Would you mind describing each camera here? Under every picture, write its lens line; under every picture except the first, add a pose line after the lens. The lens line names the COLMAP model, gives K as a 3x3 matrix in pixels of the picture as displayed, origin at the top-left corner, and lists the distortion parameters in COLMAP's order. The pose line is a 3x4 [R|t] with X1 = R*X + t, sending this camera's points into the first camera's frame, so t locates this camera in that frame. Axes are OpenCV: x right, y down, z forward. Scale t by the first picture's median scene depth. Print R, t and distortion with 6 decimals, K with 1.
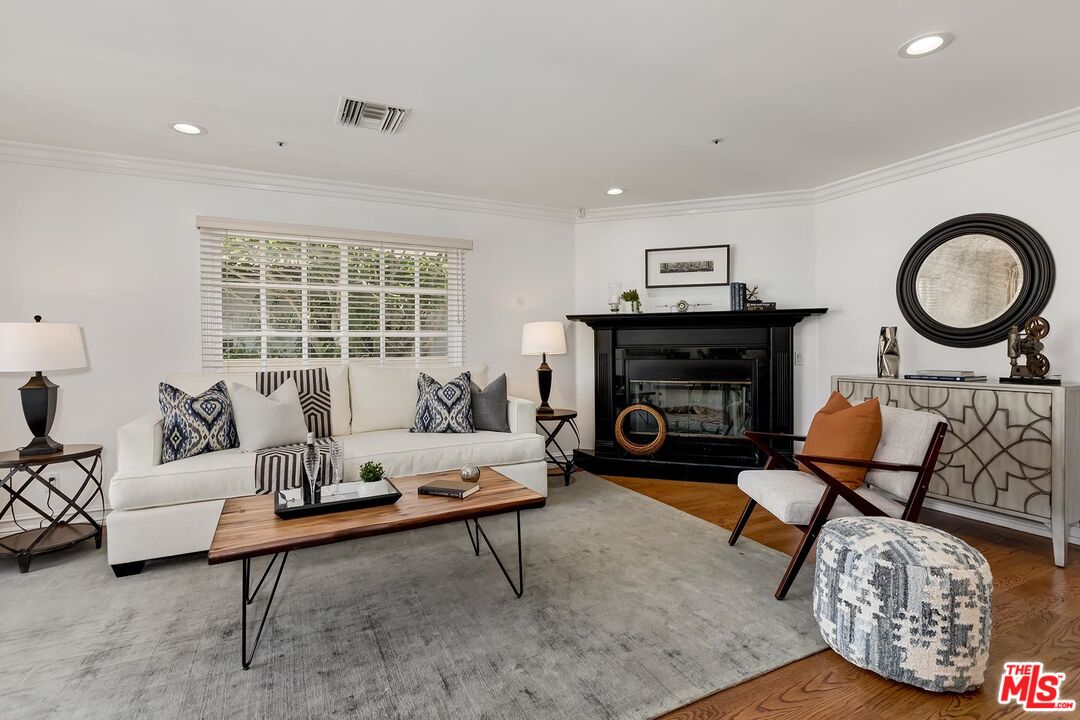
lens RADIAL K [[506.4, 0, 542.3], [0, 506.4, 355.2], [0, 0, 1]] dist [-0.002246, -0.000171]
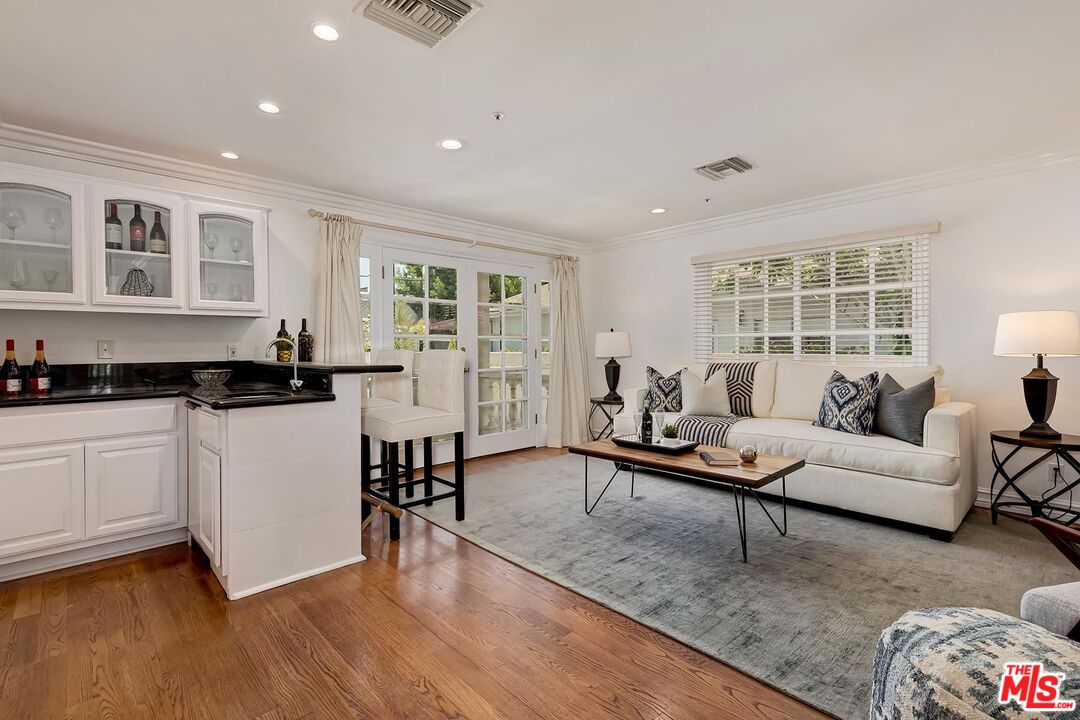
lens RADIAL K [[506.4, 0, 540.1], [0, 506.4, 351.6], [0, 0, 1]] dist [-0.002246, -0.000171]
pose [[0.282458, 0.016100, -0.959145, 0.757994], [-0.014481, 0.999817, 0.012518, -0.010476], [0.959170, 0.010353, 0.282639, 0.177959]]
